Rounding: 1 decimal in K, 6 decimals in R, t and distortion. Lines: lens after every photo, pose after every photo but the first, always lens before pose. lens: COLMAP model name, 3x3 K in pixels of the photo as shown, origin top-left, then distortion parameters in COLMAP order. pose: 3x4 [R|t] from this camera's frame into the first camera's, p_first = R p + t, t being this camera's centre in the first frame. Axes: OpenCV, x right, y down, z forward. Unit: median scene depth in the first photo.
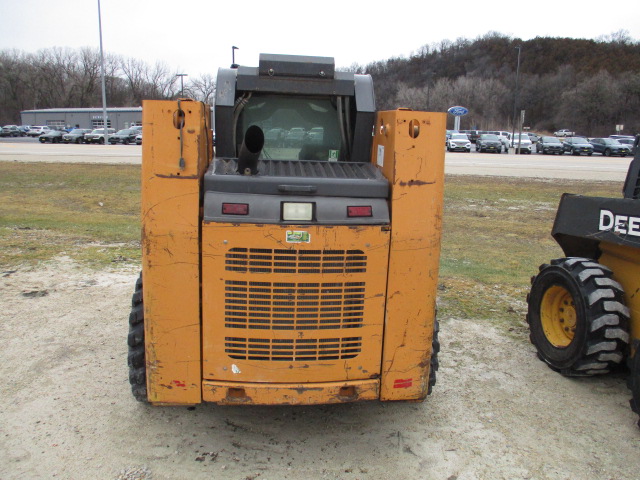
lens RADIAL K [[540.8, 0, 324.8], [0, 540.8, 245.1], [0, 0, 1]] dist [-0.049576, -0.011107]
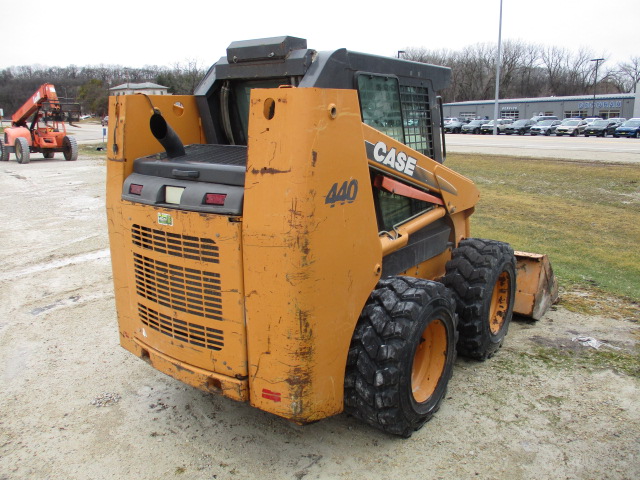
lens RADIAL K [[540.8, 0, 320.5], [0, 540.8, 245.9], [0, 0, 1]] dist [-0.049576, -0.011107]
pose [[0.729414, 0.121324, -0.673228, 0.804915], [-0.109307, 0.992173, 0.060373, -0.054786], [0.675283, 0.029552, 0.736966, 0.401799]]
